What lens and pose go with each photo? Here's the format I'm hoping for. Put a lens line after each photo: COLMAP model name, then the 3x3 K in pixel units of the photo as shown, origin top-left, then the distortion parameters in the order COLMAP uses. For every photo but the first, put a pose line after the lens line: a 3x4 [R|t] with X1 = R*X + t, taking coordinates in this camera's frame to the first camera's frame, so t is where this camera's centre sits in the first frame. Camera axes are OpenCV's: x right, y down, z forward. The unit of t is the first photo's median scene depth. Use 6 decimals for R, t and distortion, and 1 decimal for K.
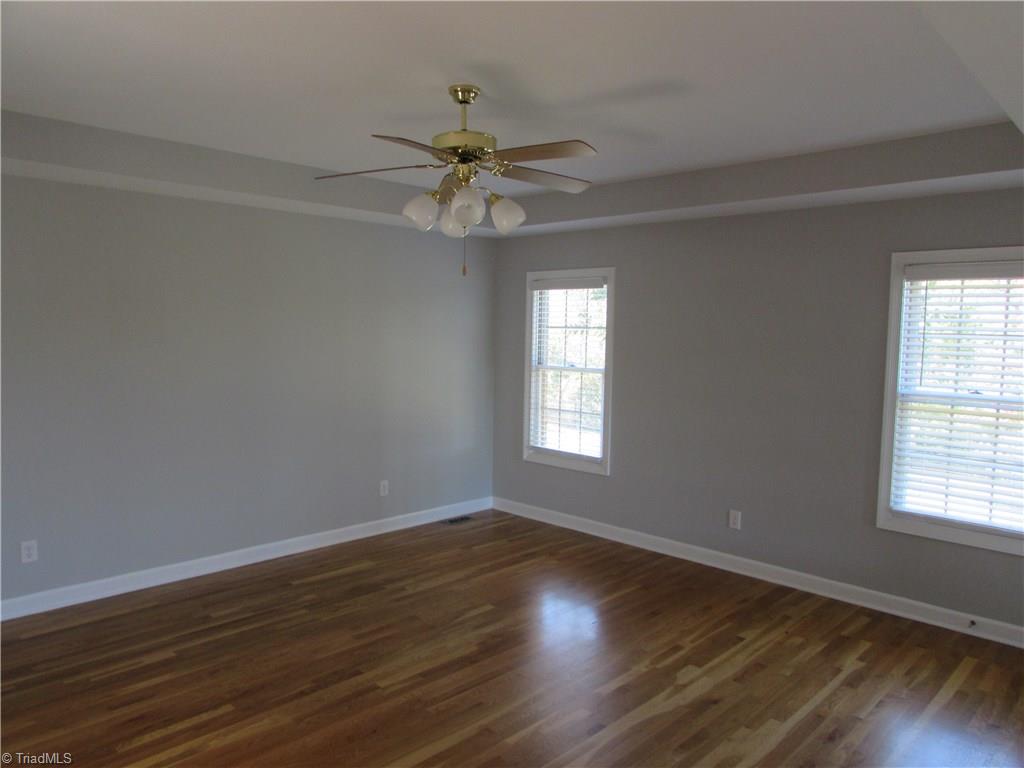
lens RADIAL K [[713.9, 0, 512.0], [0, 713.9, 384.0], [0, 0, 1]] dist [-0.115089, 0.080210]
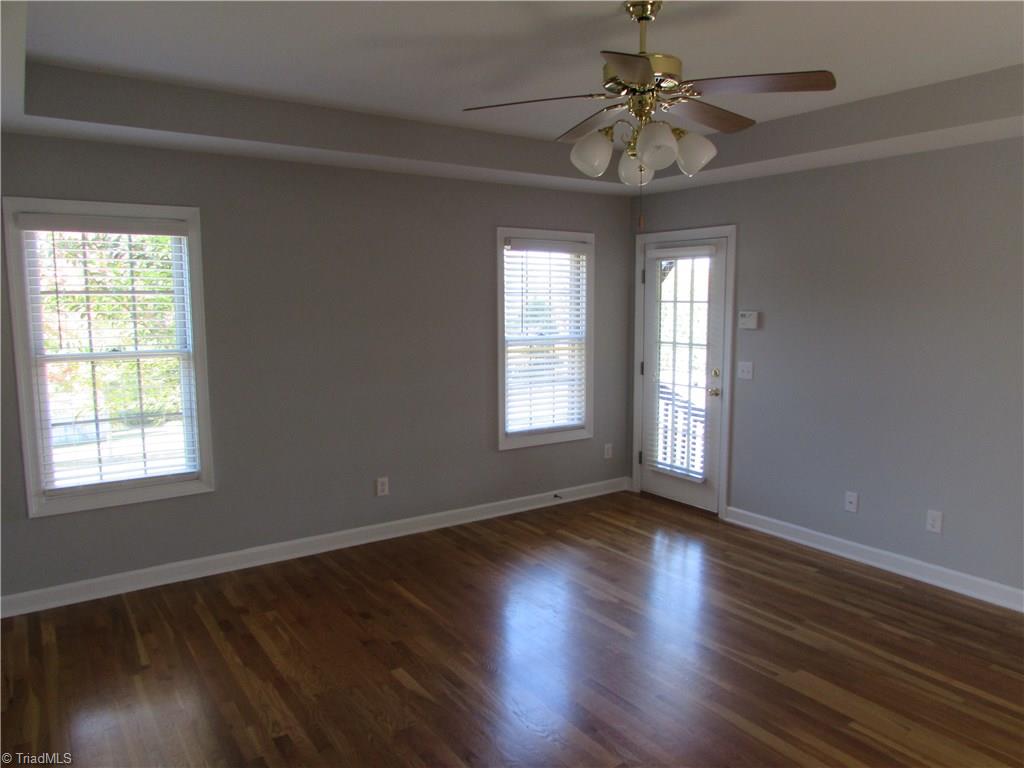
lens RADIAL K [[727.1, 0, 512.0], [0, 727.1, 384.0], [0, 0, 1]] dist [-0.004378, 0.002289]
pose [[0.180609, -0.135453, 0.974183, -0.696363], [0.079335, 0.989250, 0.122840, -0.065738], [-0.980350, 0.055101, 0.189414, 0.704120]]
